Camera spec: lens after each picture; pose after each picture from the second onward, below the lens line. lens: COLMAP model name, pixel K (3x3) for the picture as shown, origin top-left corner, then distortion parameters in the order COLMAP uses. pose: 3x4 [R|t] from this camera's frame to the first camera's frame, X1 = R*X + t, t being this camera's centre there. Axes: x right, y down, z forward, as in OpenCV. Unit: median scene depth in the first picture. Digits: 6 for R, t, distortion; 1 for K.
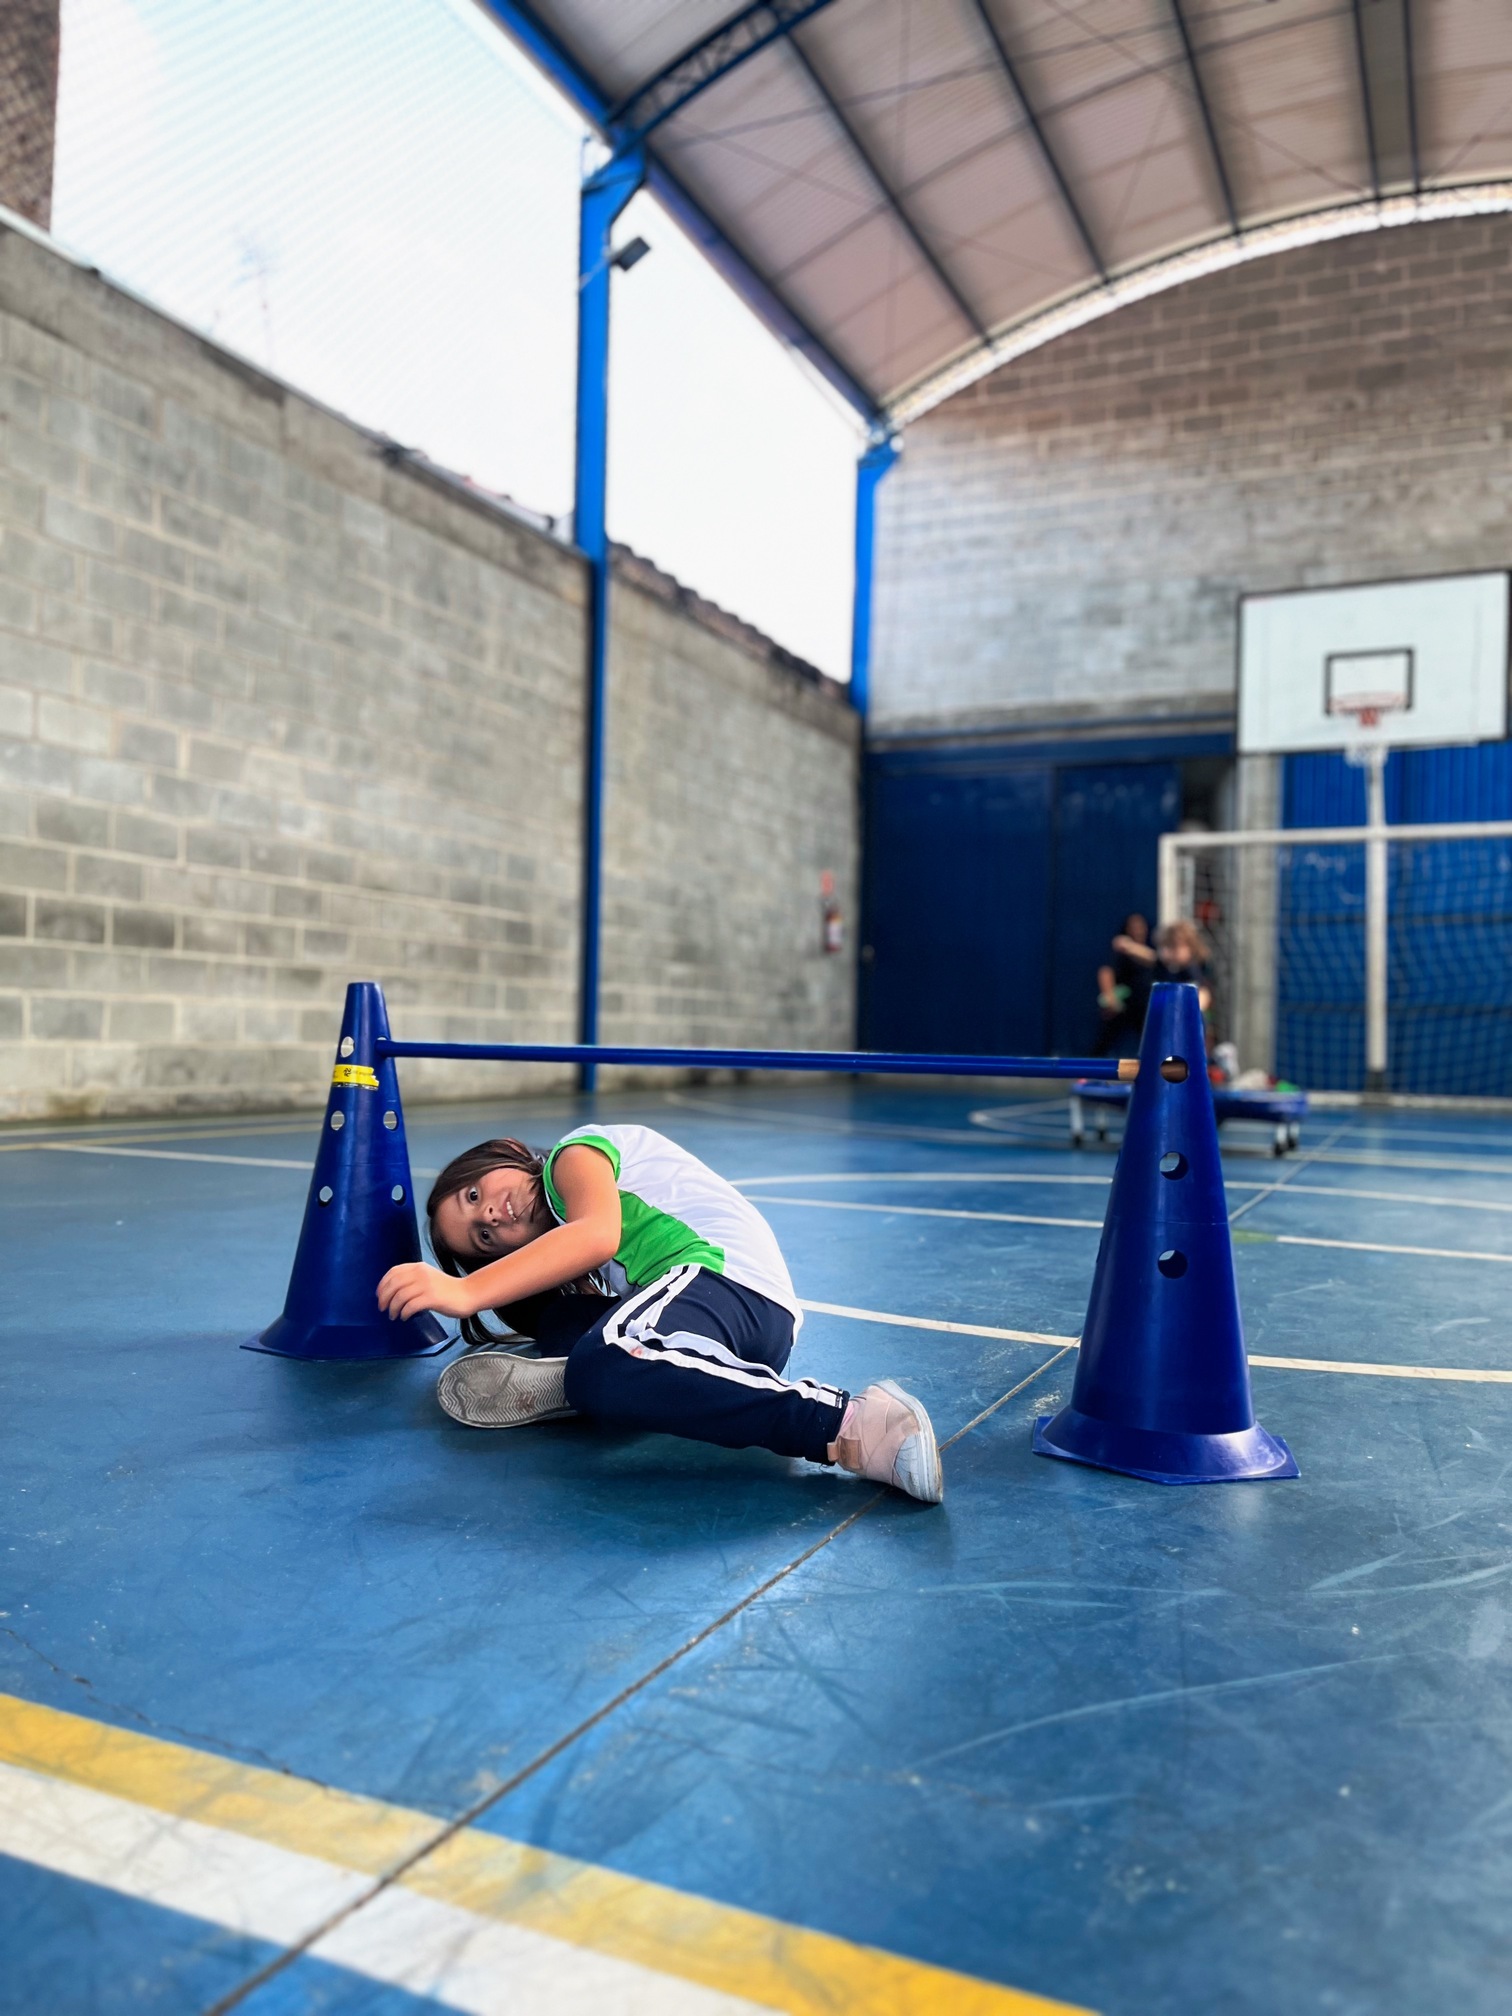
lens RADIAL K [[1523.5, 0, 733.6], [0, 1523.5, 1000.9], [0, 0, 1]] dist [0.085655, -0.110026]
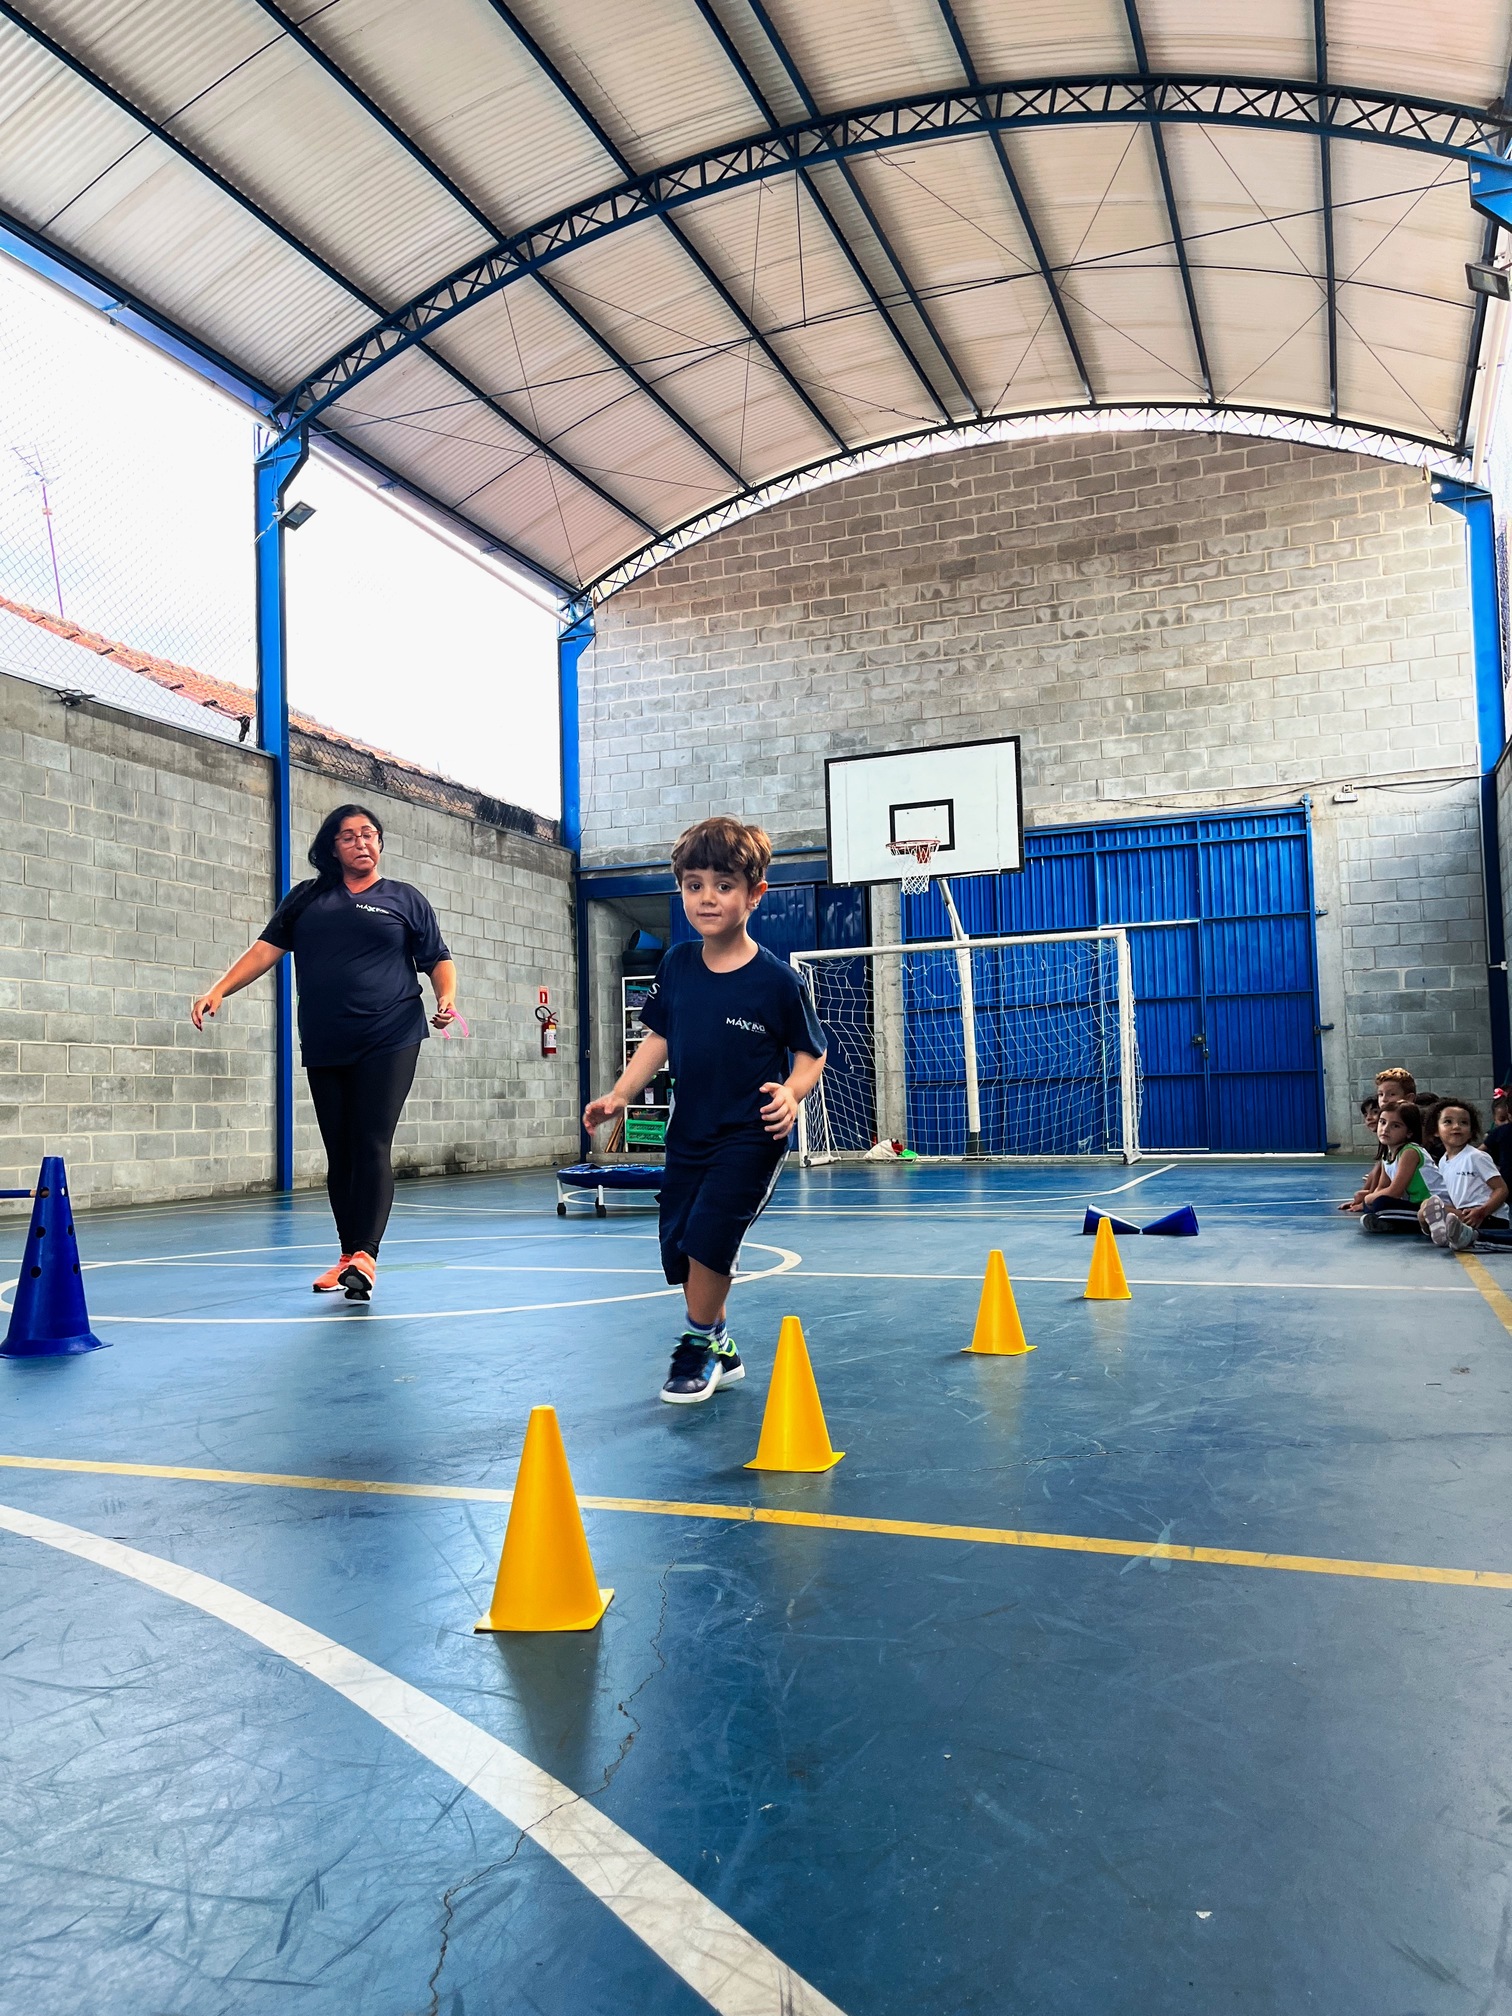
lens RADIAL K [[1523.5, 0, 733.6], [0, 1523.5, 1000.9], [0, 0, 1]] dist [0.085655, -0.110026]
pose [[0.997068, -0.045627, 0.061430, 0.149267], [0.048731, 0.997559, -0.050015, -0.009006], [-0.058998, 0.052862, 0.996858, -0.190366]]
